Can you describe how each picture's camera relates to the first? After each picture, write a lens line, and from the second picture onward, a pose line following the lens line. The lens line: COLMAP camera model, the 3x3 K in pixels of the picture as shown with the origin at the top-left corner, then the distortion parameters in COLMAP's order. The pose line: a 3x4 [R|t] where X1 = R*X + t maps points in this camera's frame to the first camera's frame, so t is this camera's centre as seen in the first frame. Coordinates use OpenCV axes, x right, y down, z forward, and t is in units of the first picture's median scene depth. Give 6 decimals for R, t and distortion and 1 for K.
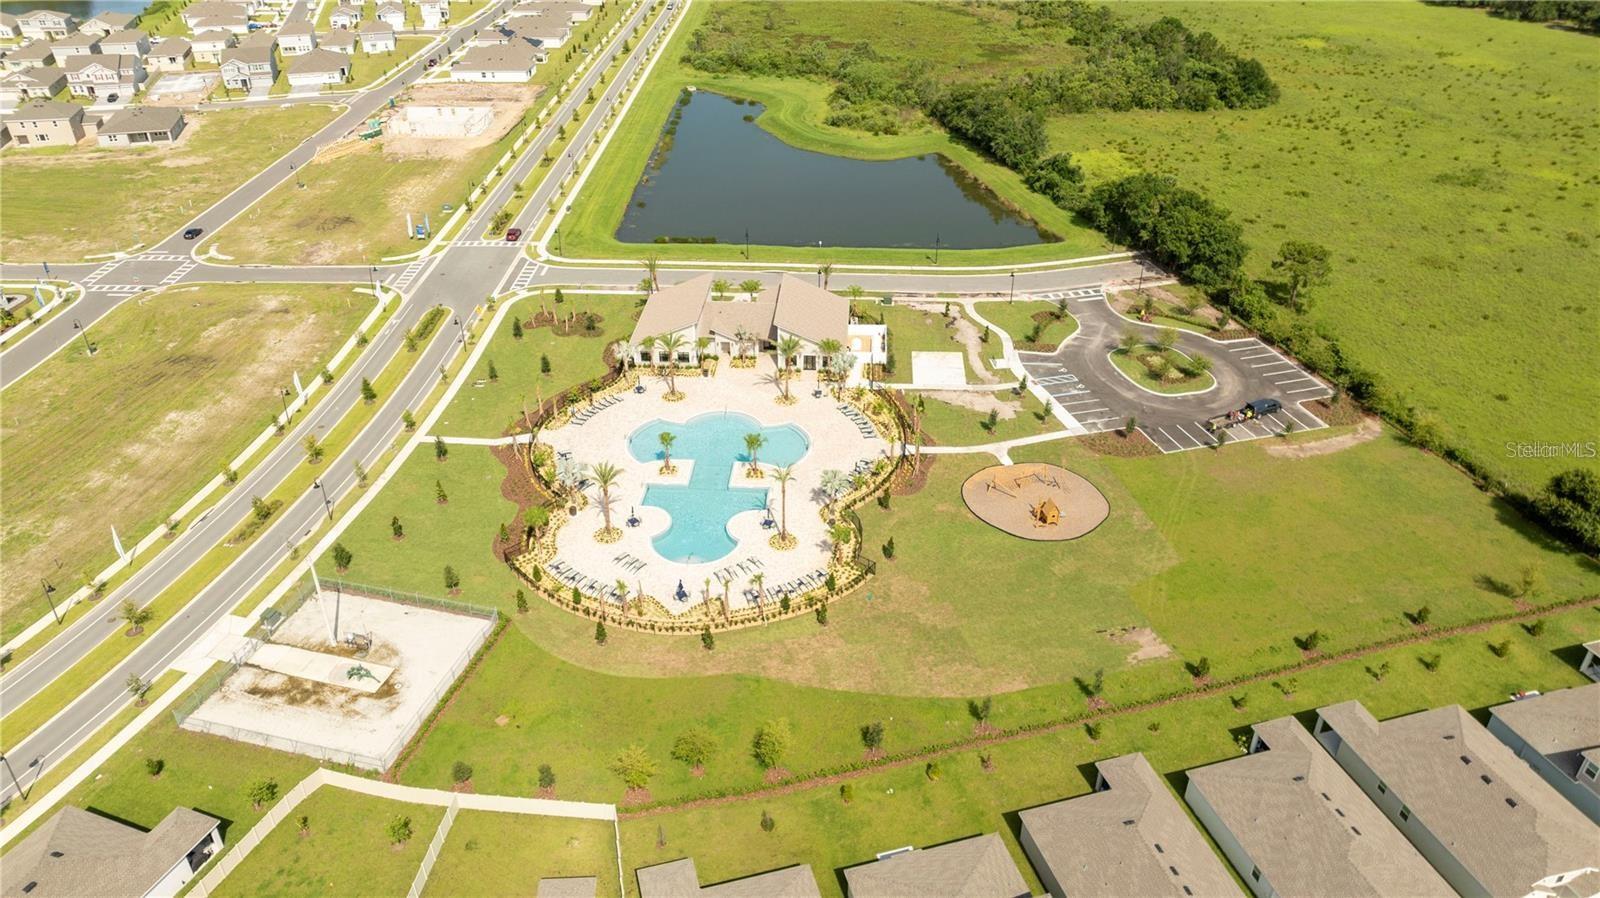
lens RADIAL K [[1111.1, 0, 800.0], [0, 1111.1, 449.0], [0, 0, 1]] dist [-0.021993, 0.003008]
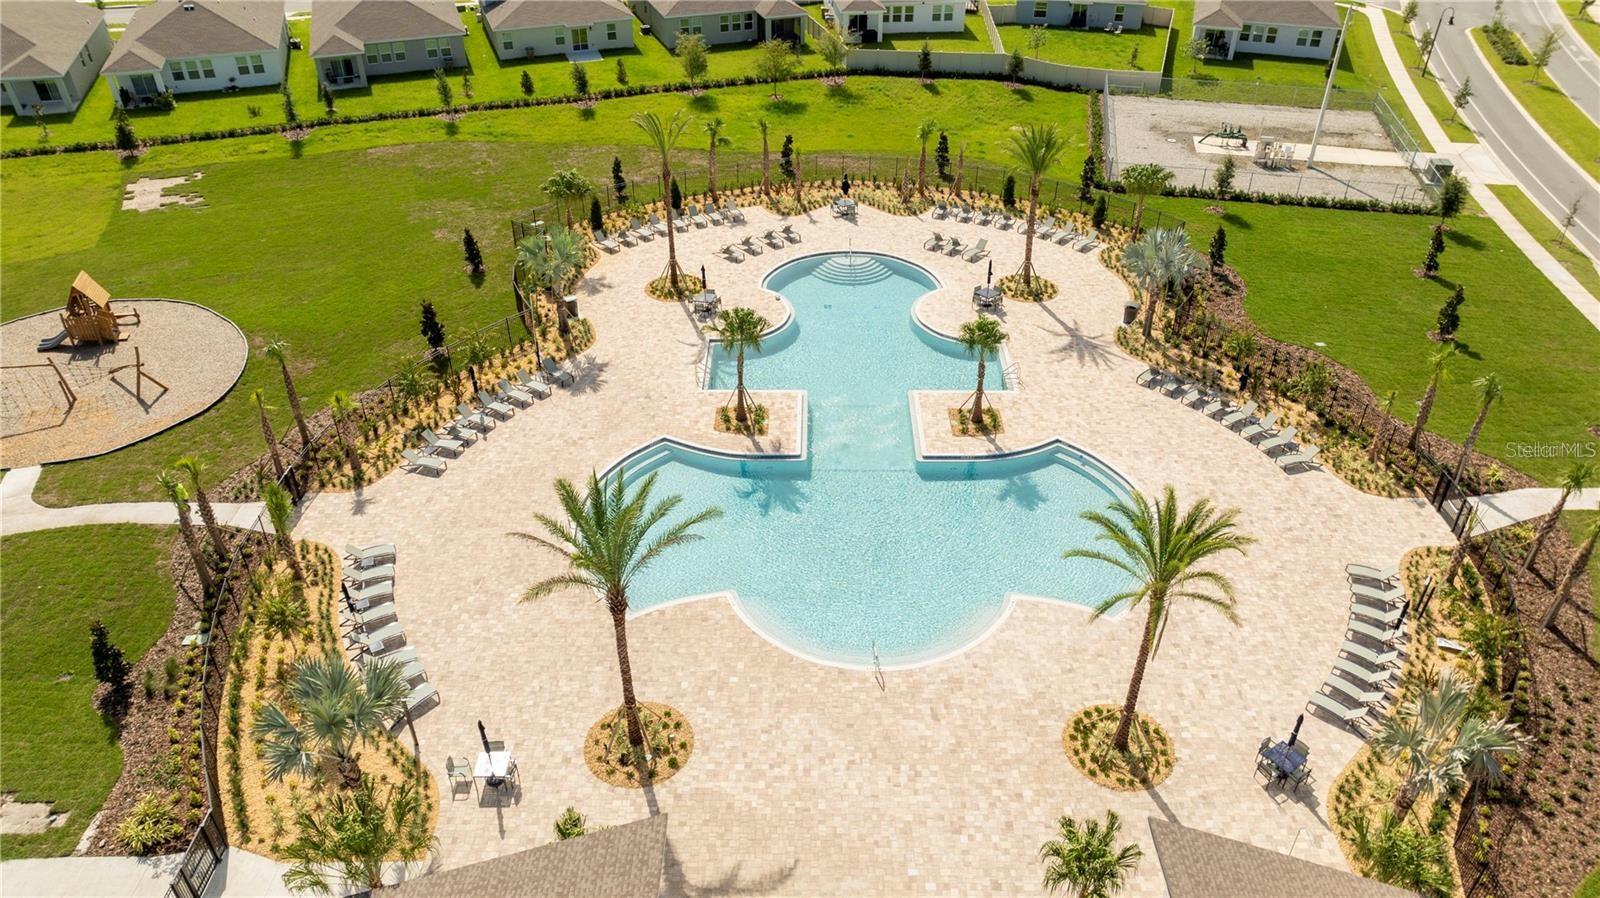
lens RADIAL K [[1111.1, 0, 800.0], [0, 1111.1, 449.0], [0, 0, 1]] dist [-0.021993, 0.003008]
pose [[-0.998601, 0.030010, -0.043532, -0.043806], [-0.027686, 0.404641, 0.914057, -0.325524], [0.045046, 0.913983, -0.403244, 1.186136]]
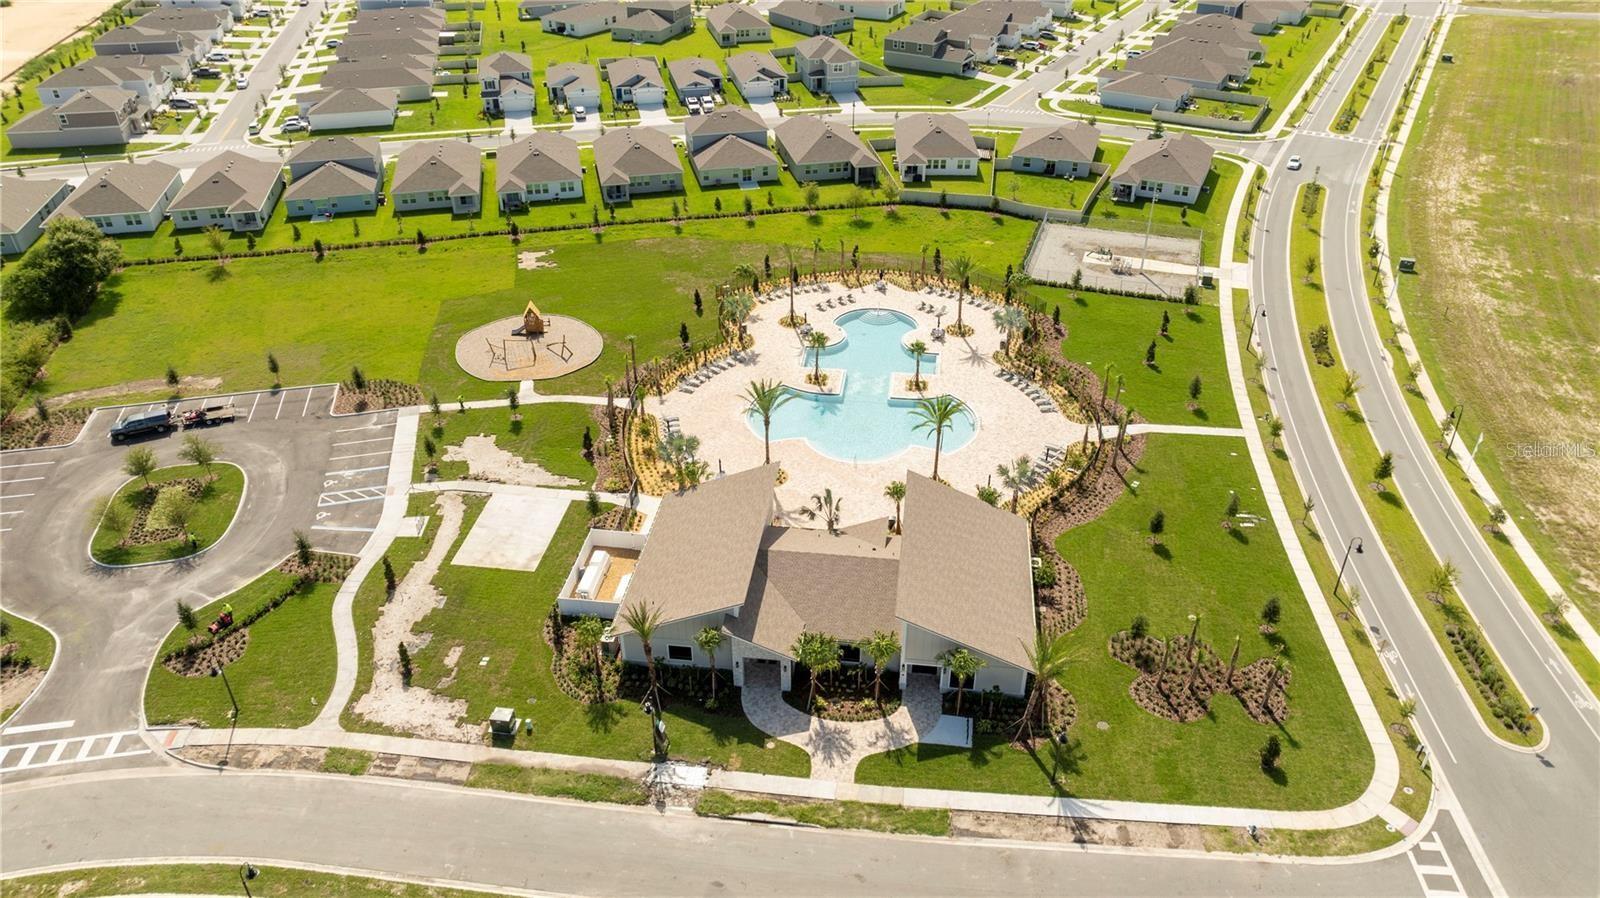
lens RADIAL K [[1111.1, 0, 800.0], [0, 1111.1, 449.0], [0, 0, 1]] dist [-0.021993, 0.003008]
pose [[-0.997953, -0.033292, 0.054610, -0.078426], [0.034838, 0.433108, 0.900668, -0.767446], [-0.053637, 0.900727, -0.431062, 1.462163]]
